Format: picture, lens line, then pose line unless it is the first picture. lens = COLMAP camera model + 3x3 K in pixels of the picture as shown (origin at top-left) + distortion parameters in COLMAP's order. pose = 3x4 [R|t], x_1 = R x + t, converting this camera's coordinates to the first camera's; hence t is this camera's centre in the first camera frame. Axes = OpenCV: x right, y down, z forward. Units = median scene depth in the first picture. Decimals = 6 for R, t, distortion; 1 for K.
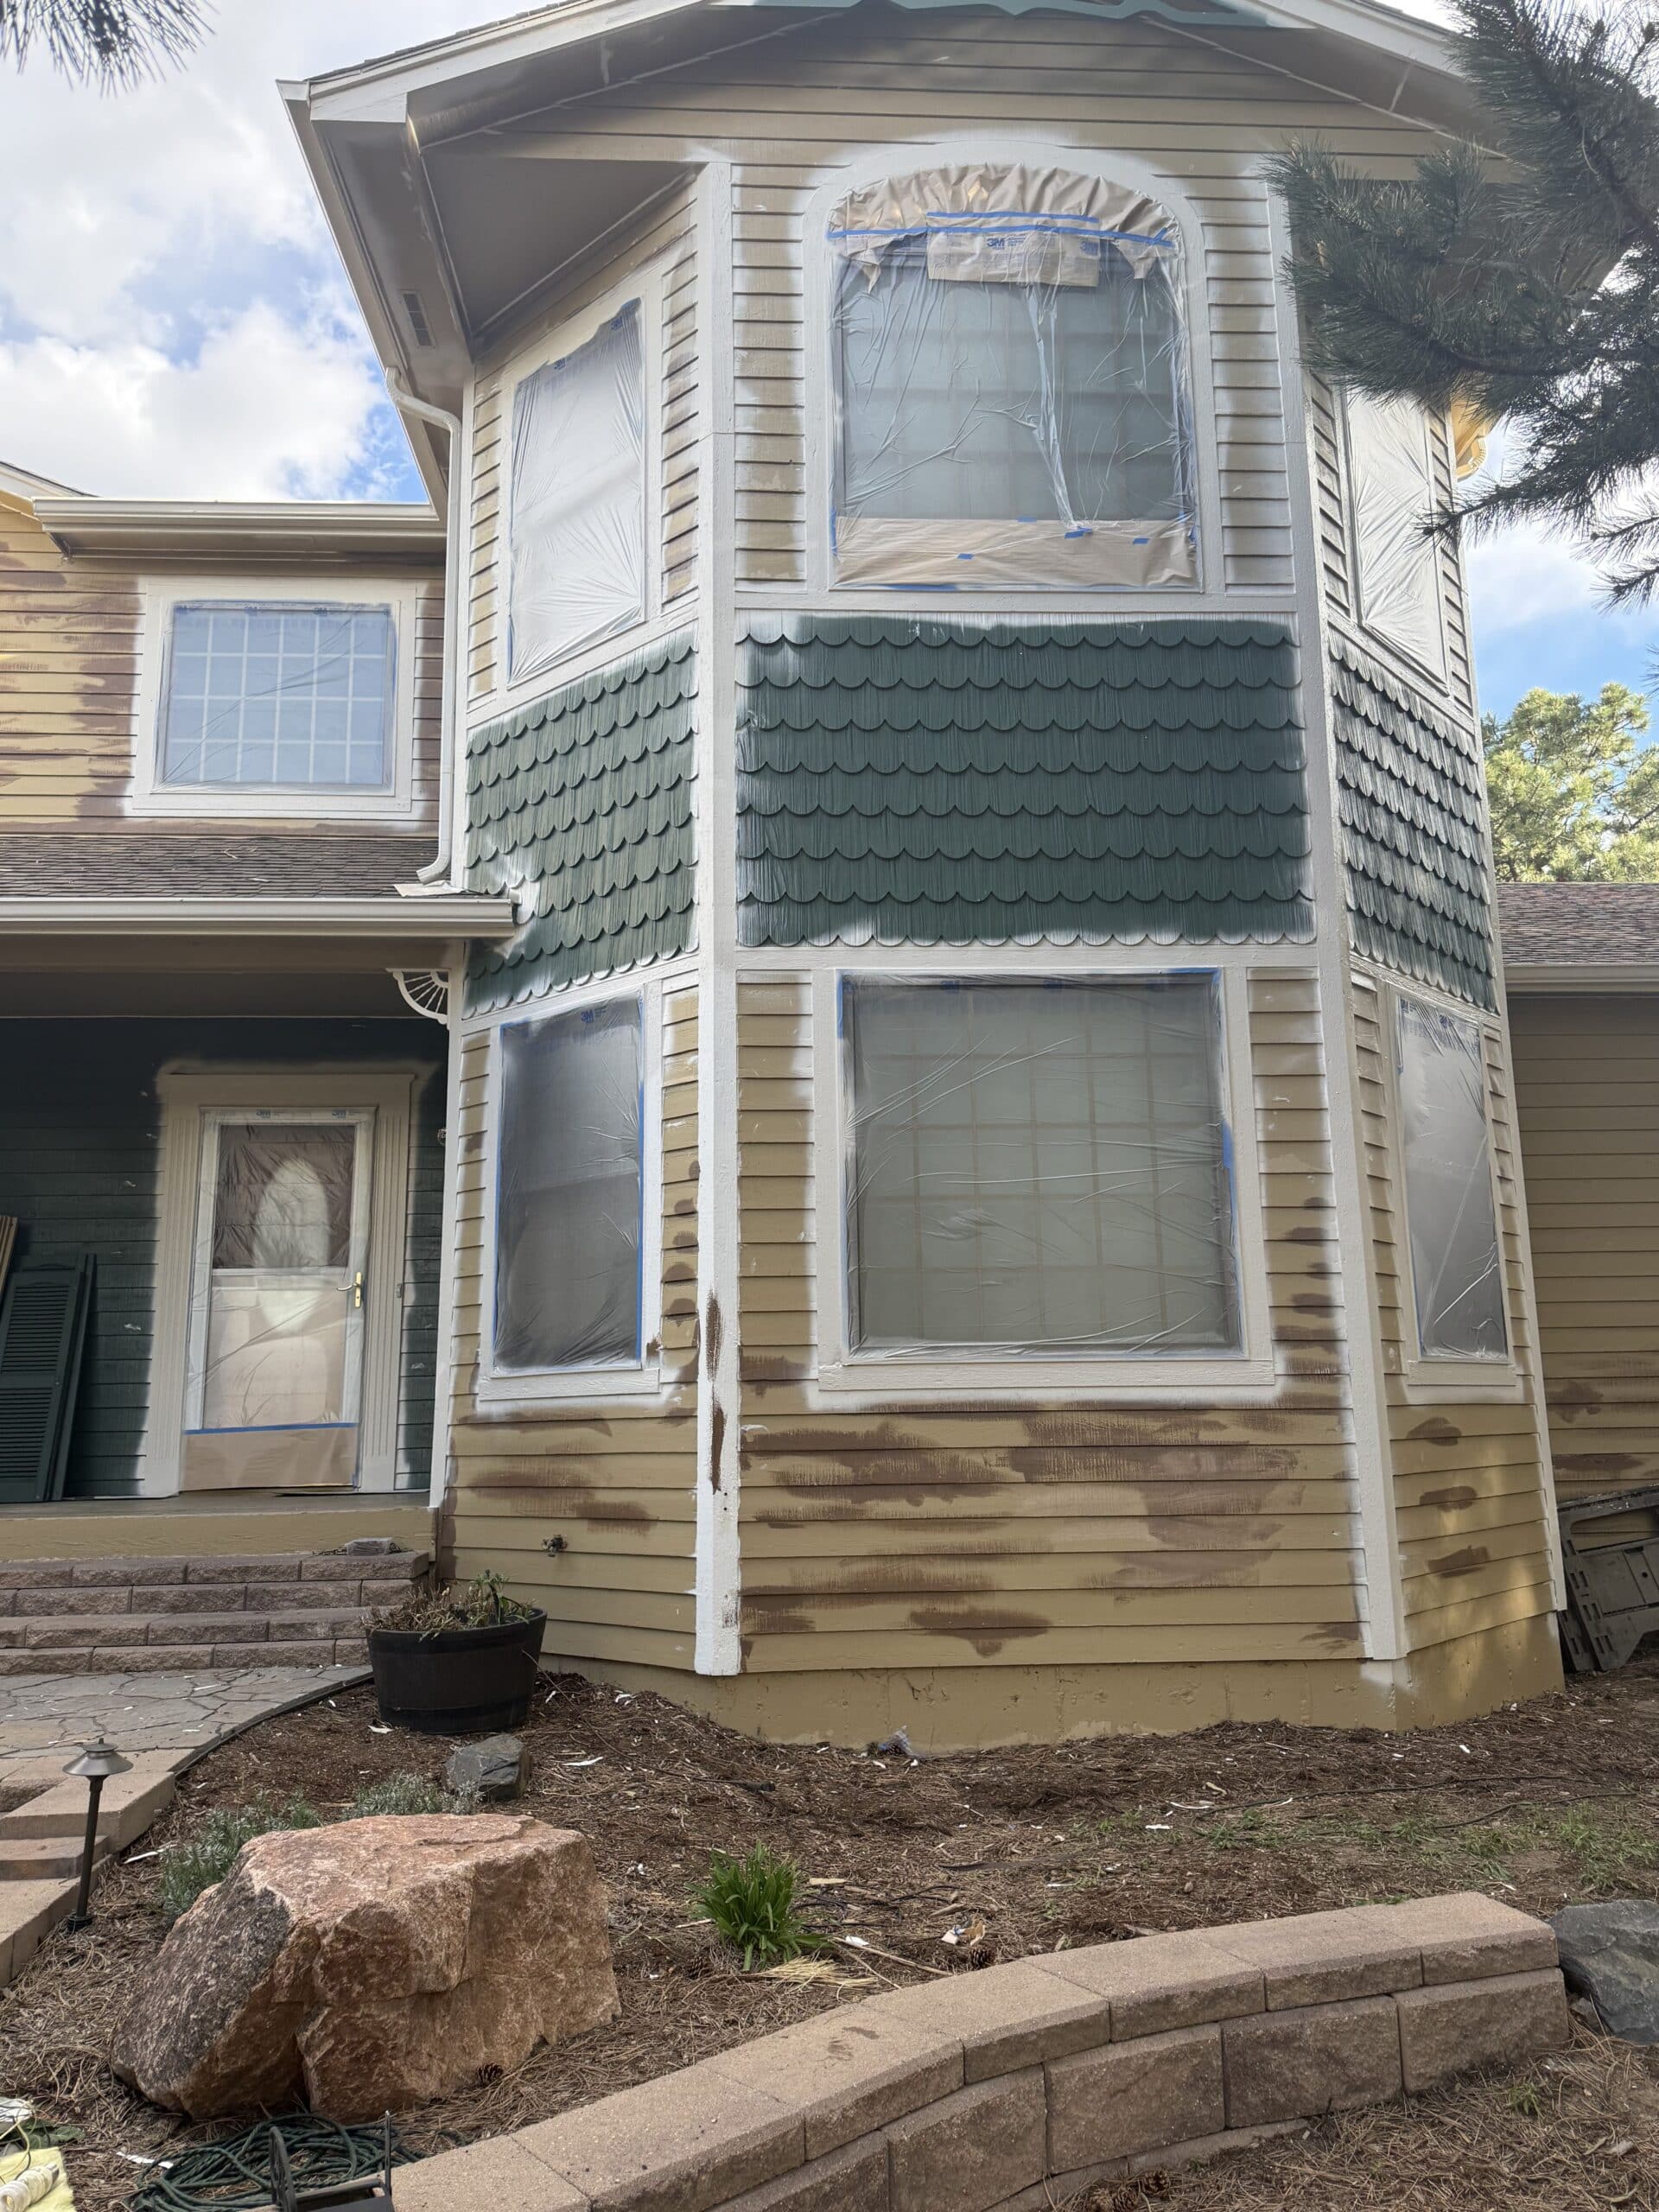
lens RADIAL K [[1611.3, 0, 838.0], [0, 1611.3, 1108.0], [0, 0, 1]] dist [0.069261, -0.078314]
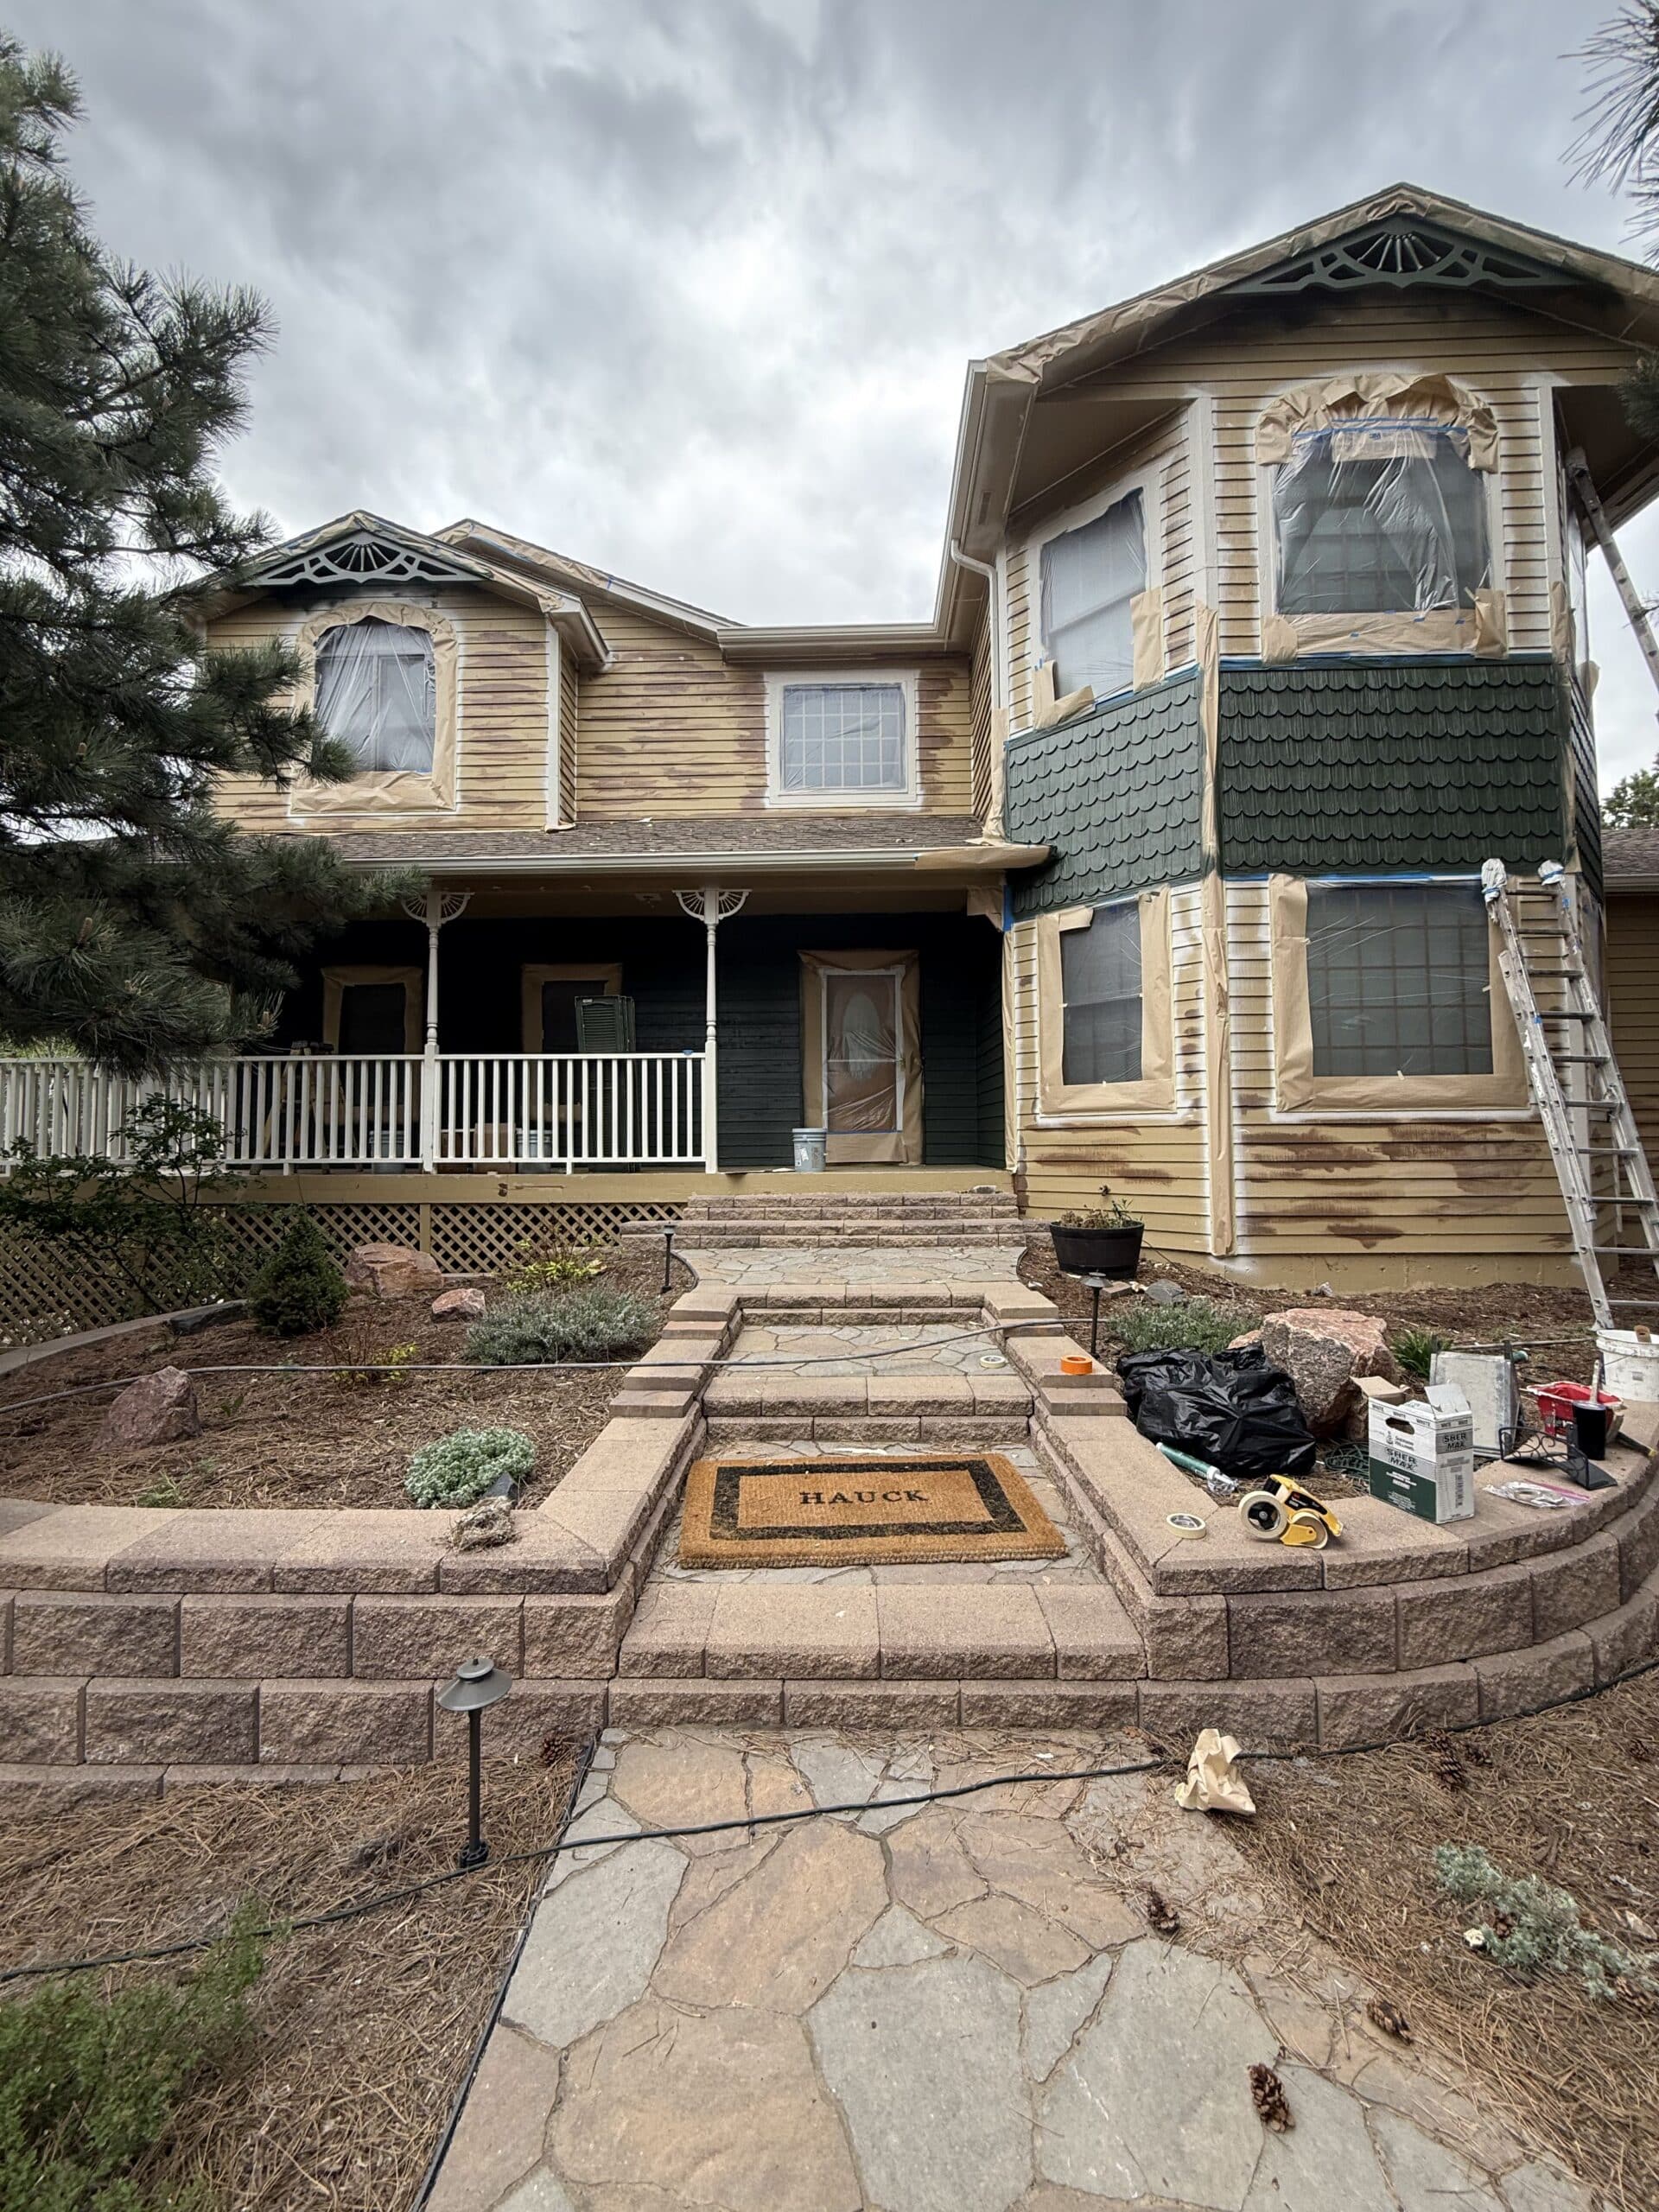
lens RADIAL K [[874.1, 0, 829.1], [0, 874.1, 1098.7], [0, 0, 1]] dist [0.000703, -0.000582]
pose [[0.996410, 0.004745, -0.084528, -0.410352], [0.007187, 0.990083, 0.140297, 0.014054], [0.084355, -0.140401, 0.986495, -0.034856]]
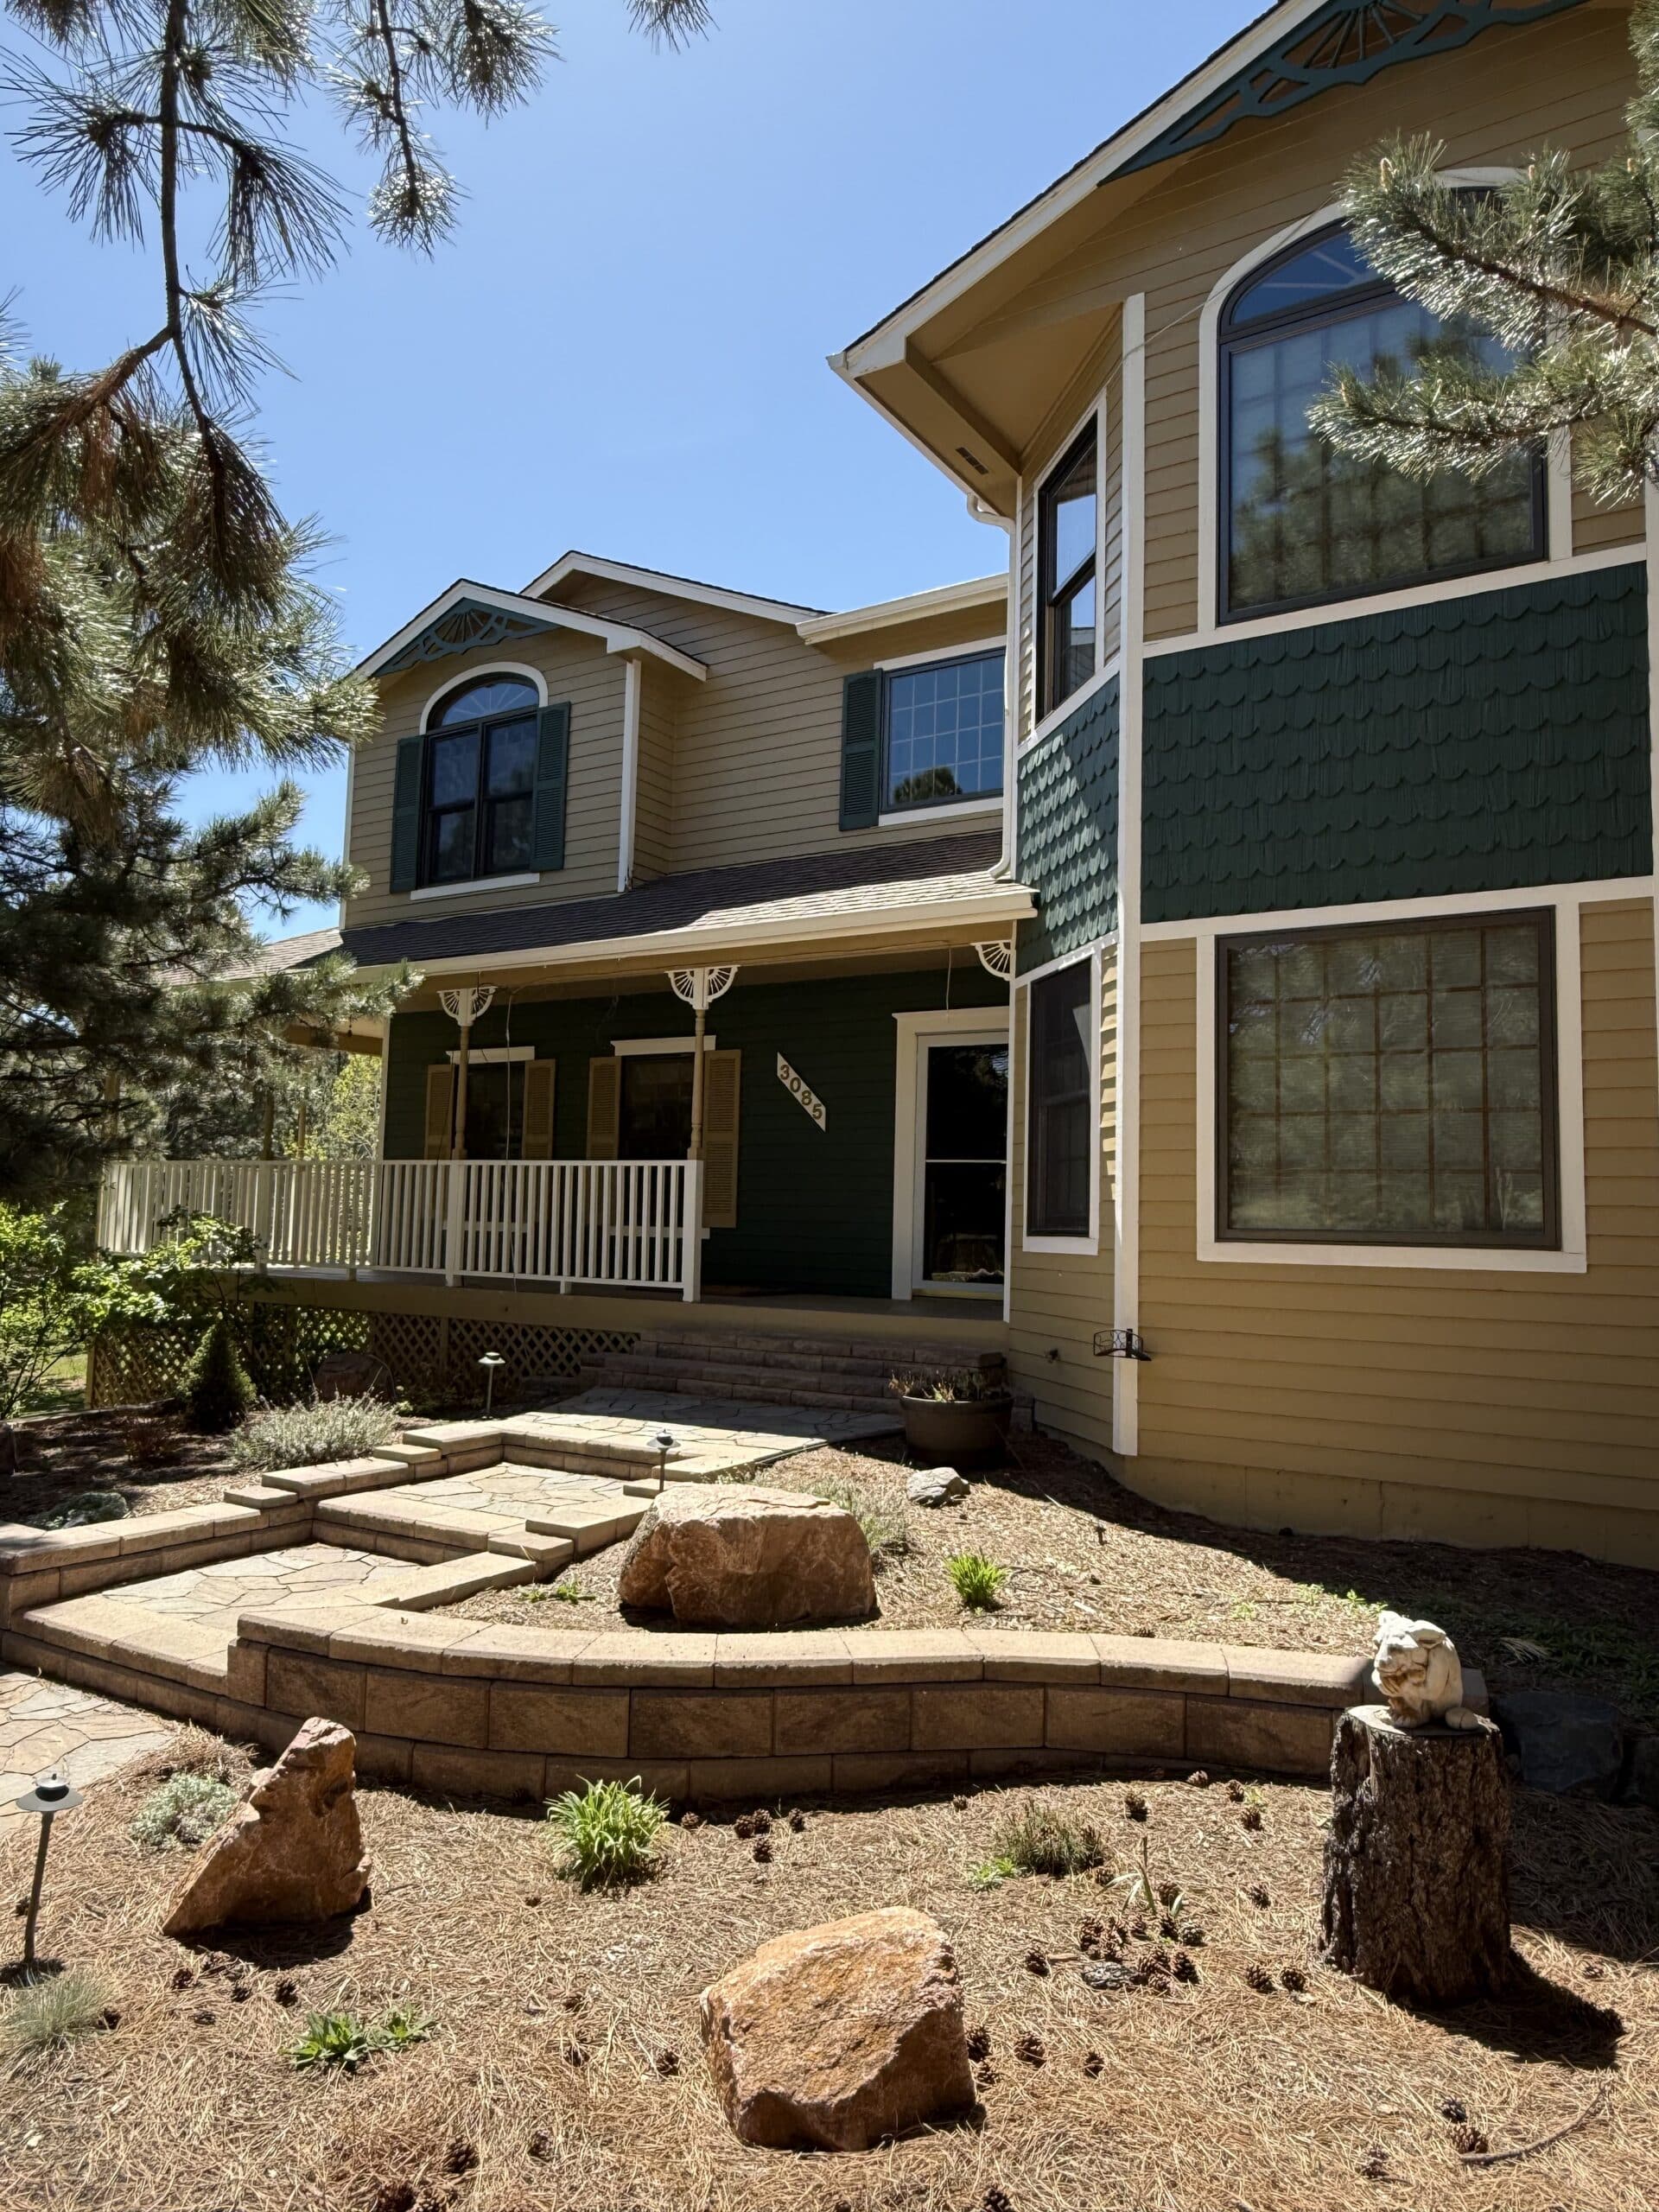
lens RADIAL K [[1462.1, 0, 803.6], [0, 1462.1, 1097.2], [0, 0, 1]] dist [-0.004891, 0.002412]
pose [[0.805509, -0.016109, -0.592365, 0.410226], [0.073981, 0.994543, 0.073555, -0.066706], [0.587947, -0.103072, 0.802305, -0.134328]]
